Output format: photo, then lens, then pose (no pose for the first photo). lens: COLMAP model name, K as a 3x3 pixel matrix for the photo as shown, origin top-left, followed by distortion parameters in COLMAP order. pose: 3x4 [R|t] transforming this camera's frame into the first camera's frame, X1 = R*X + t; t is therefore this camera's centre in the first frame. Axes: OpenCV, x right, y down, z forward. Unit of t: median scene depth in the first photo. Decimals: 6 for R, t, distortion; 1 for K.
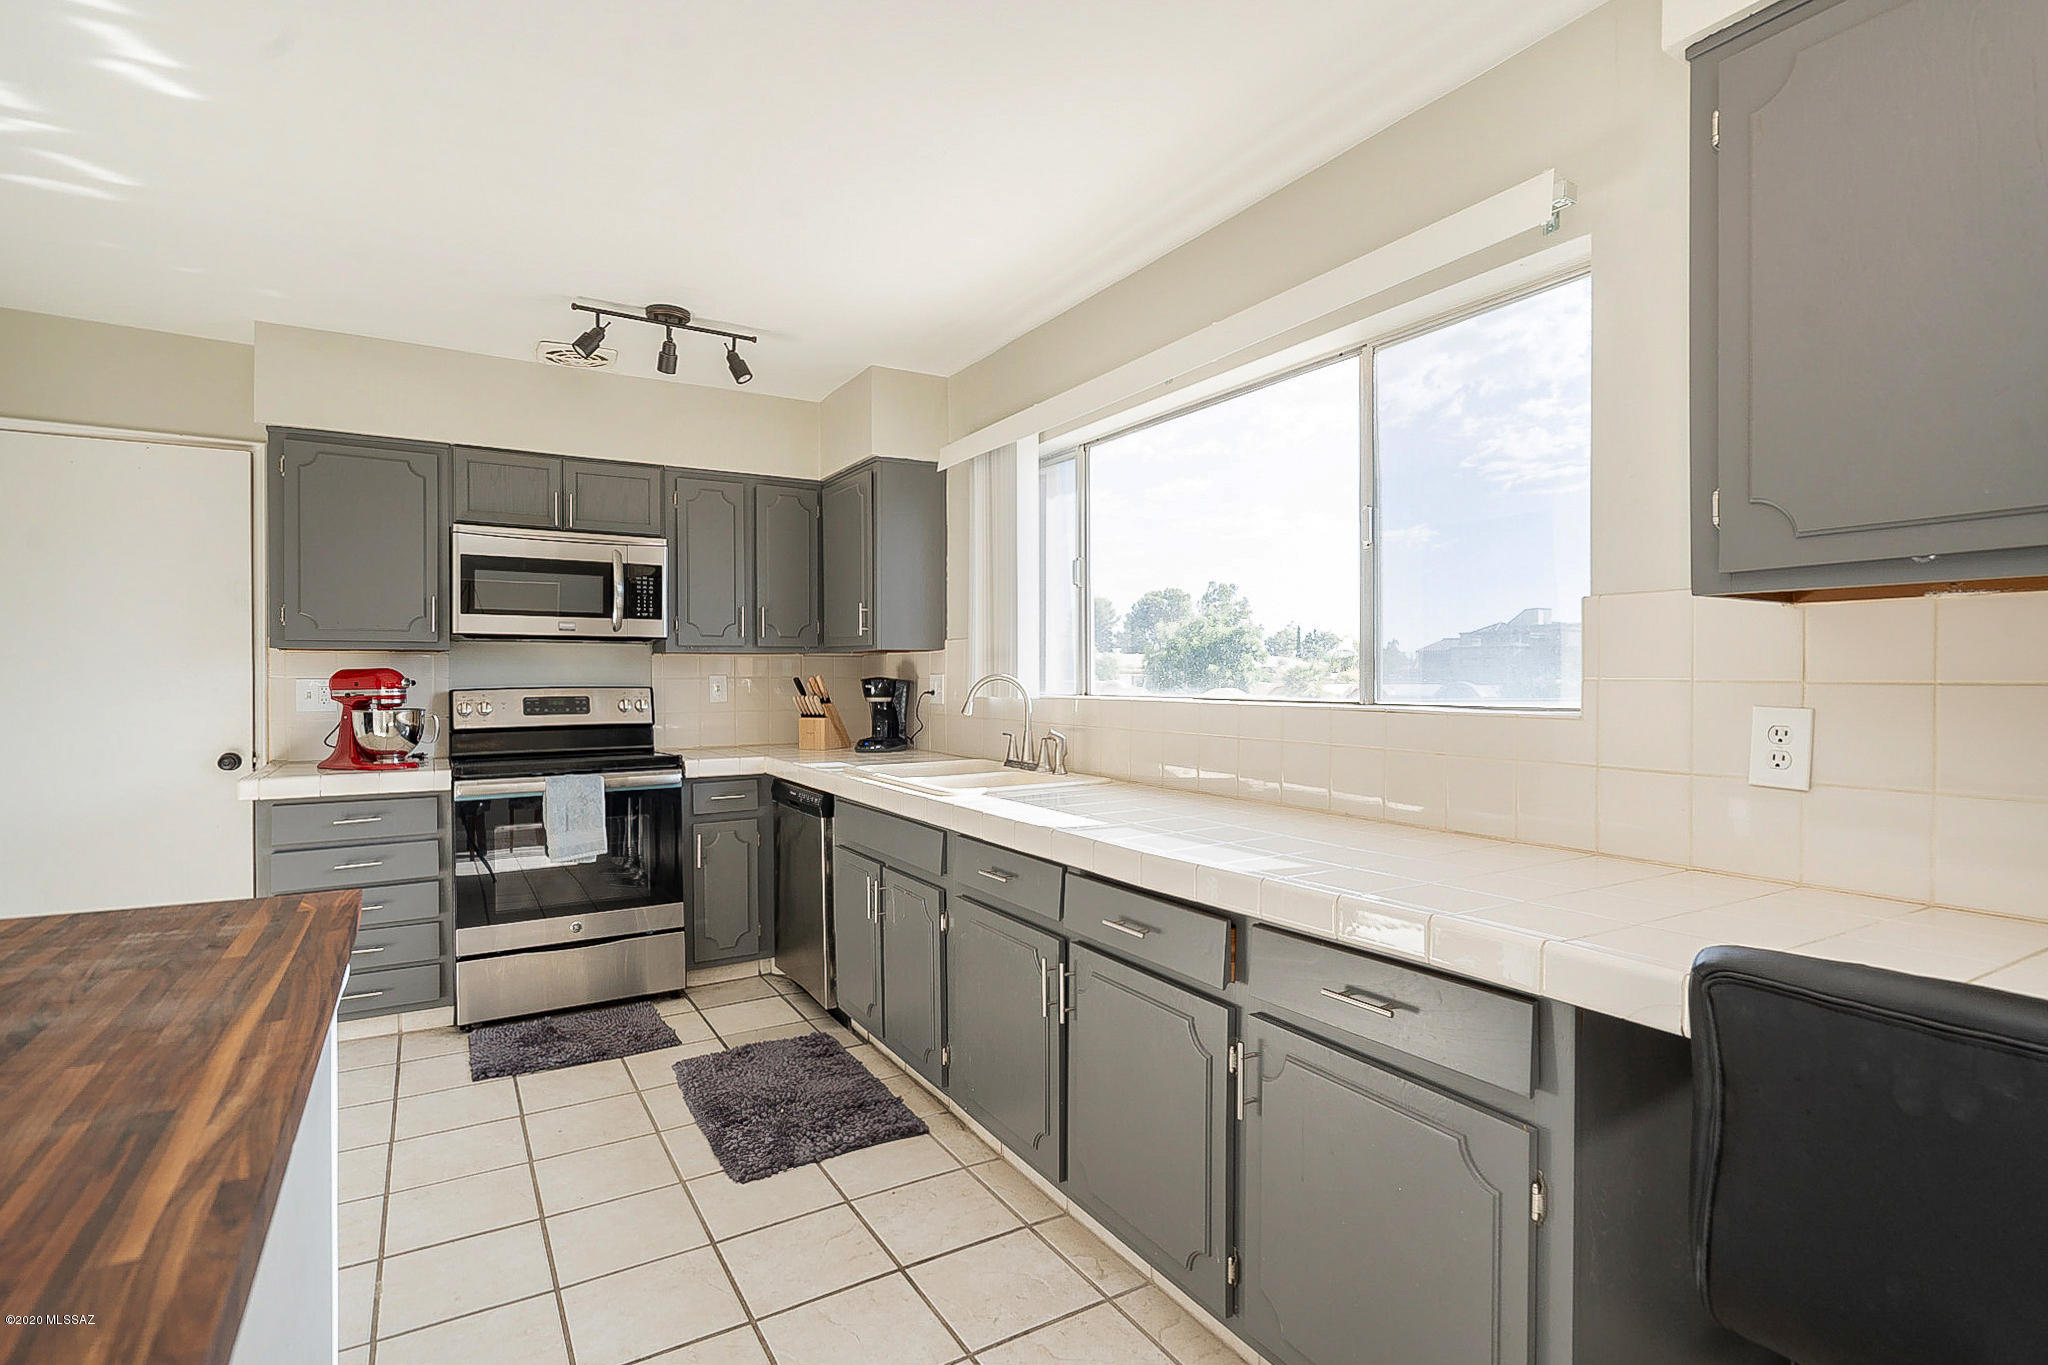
lens RADIAL K [[993.3, 0, 1024.0], [0, 993.3, 682.5], [0, 0, 1]] dist [0.003048, 0.000268]
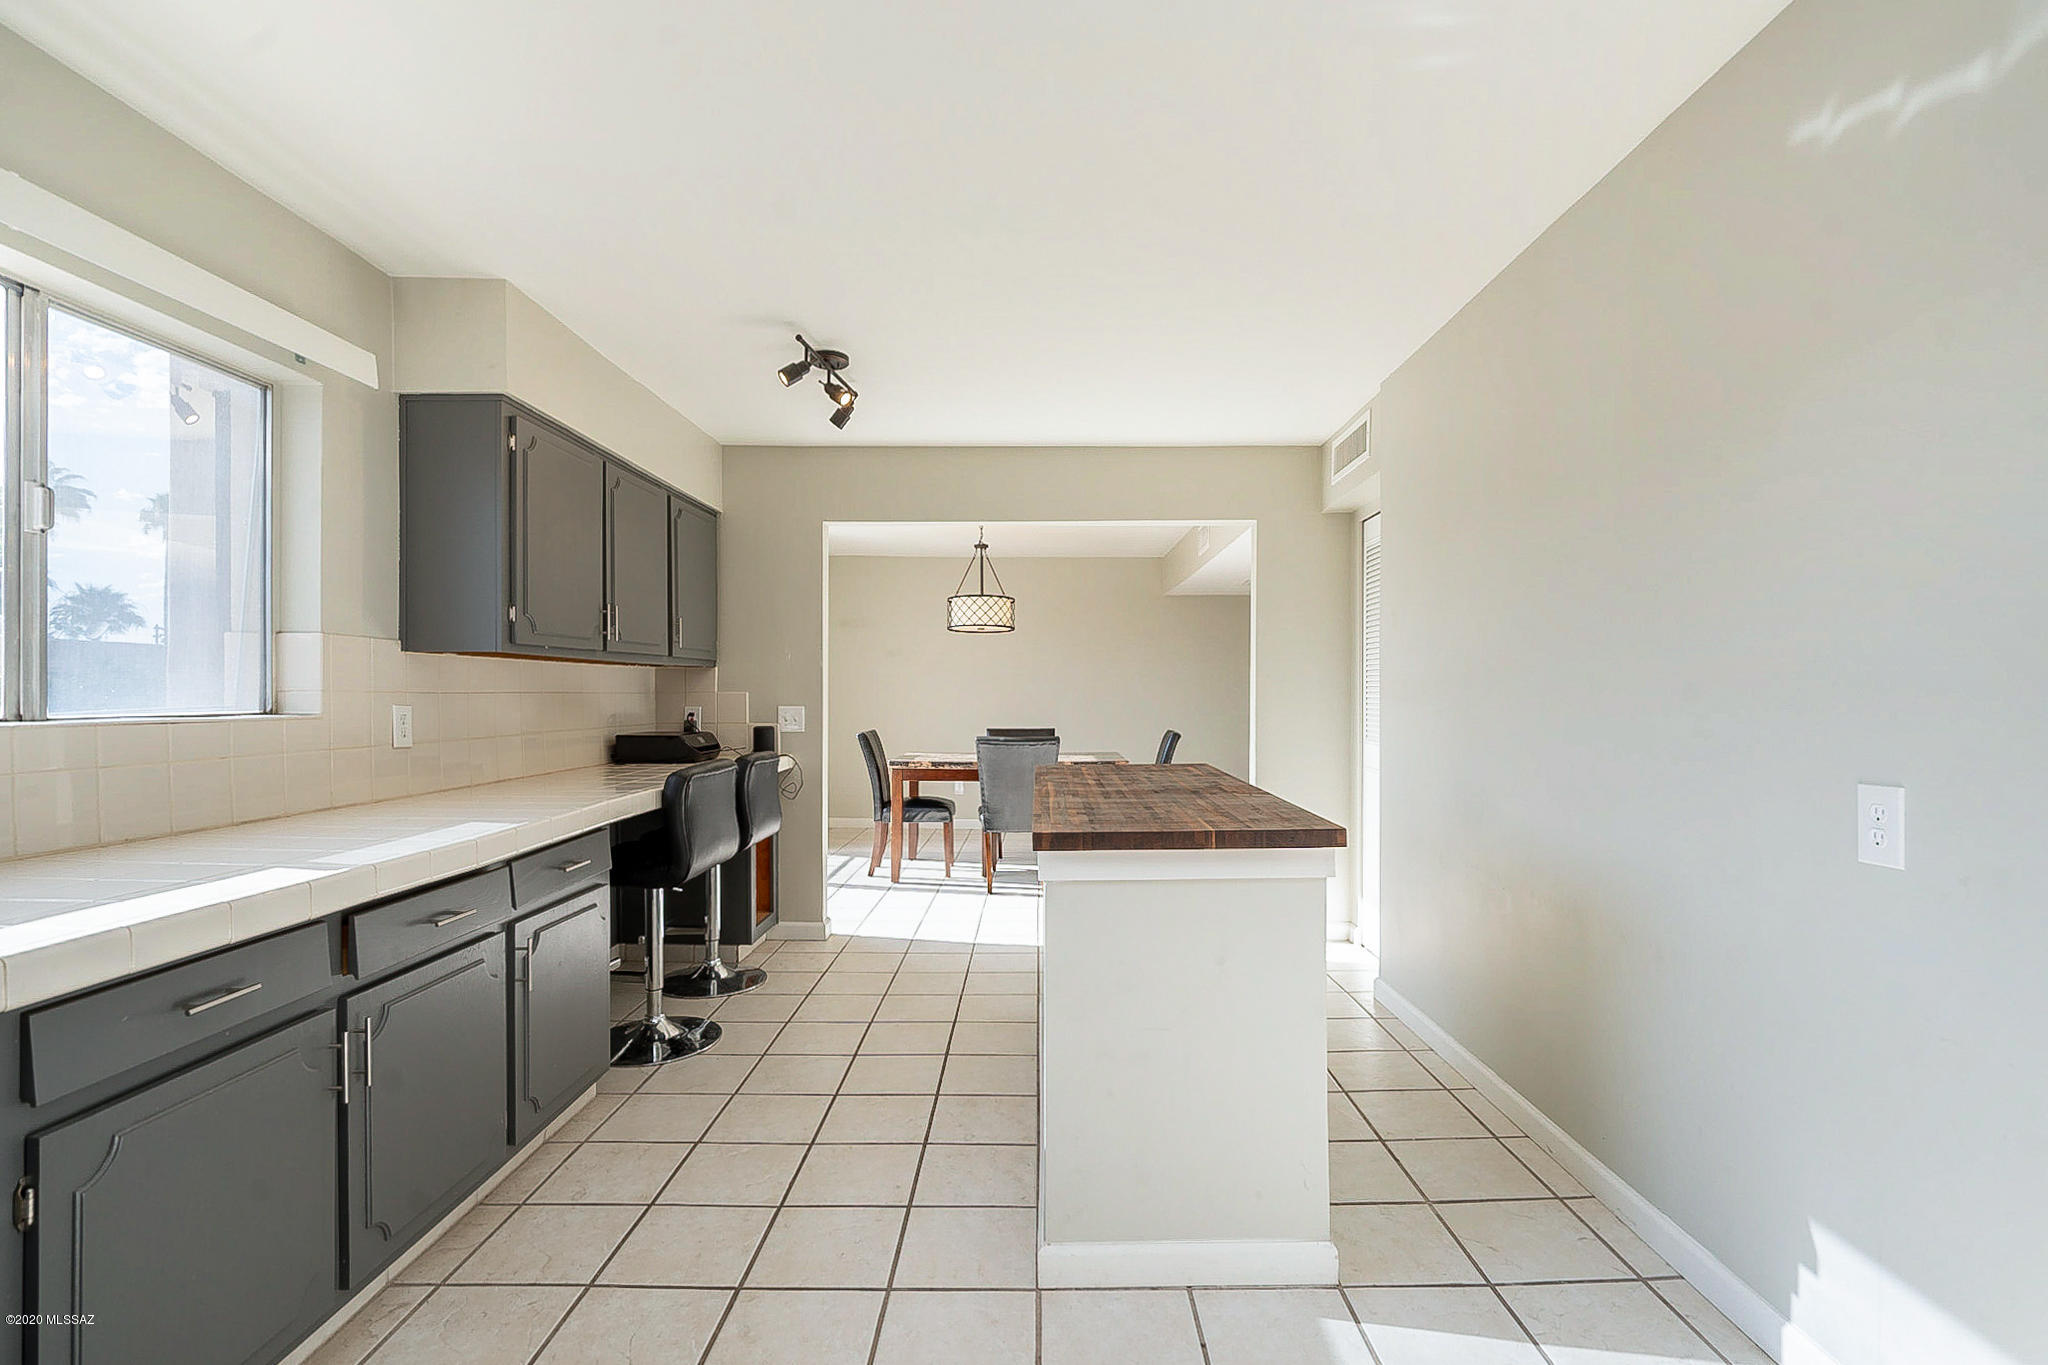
lens RADIAL K [[947.3, 0, 1032.4], [0, 947.3, 693.7], [0, 0, 1]] dist [-0.001508, 0.000709]
pose [[-0.855577, -0.001077, 0.517675, -0.529324], [0.001808, 0.999986, 0.005069, -0.001720], [-0.517673, 0.005273, -0.855562, 0.842723]]
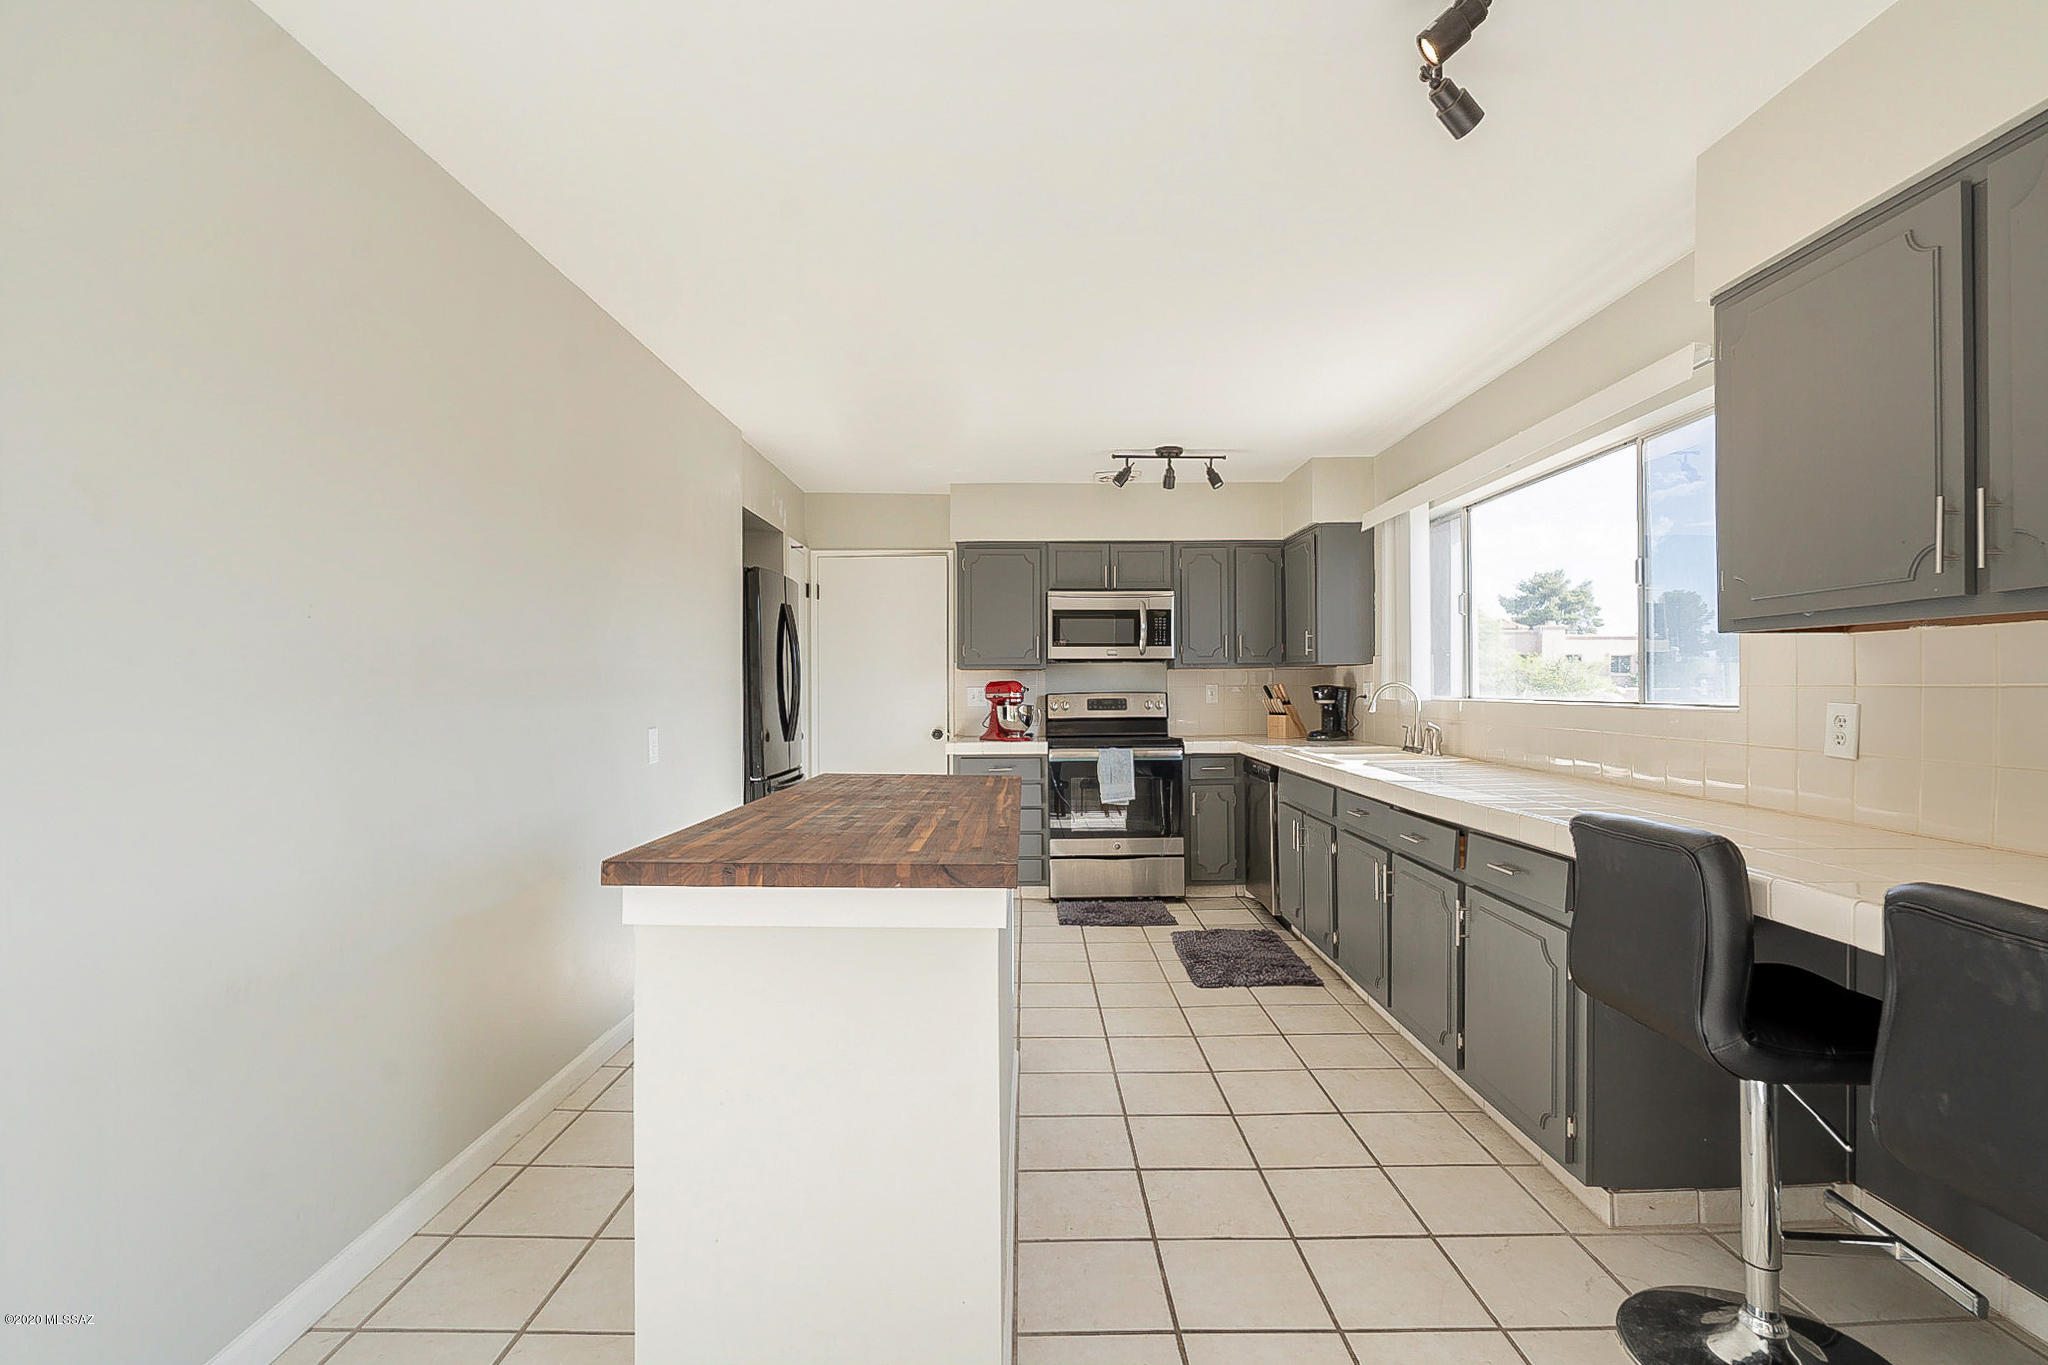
lens RADIAL K [[953.7, 0, 1033.4], [0, 953.7, 687.1], [0, 0, 1]] dist [0.000030, 0.000288]
pose [[0.862198, -0.002428, -0.506565, 0.194881], [0.000742, 0.999993, -0.003531, 0.002176], [0.506570, 0.002669, 0.862195, -0.356701]]
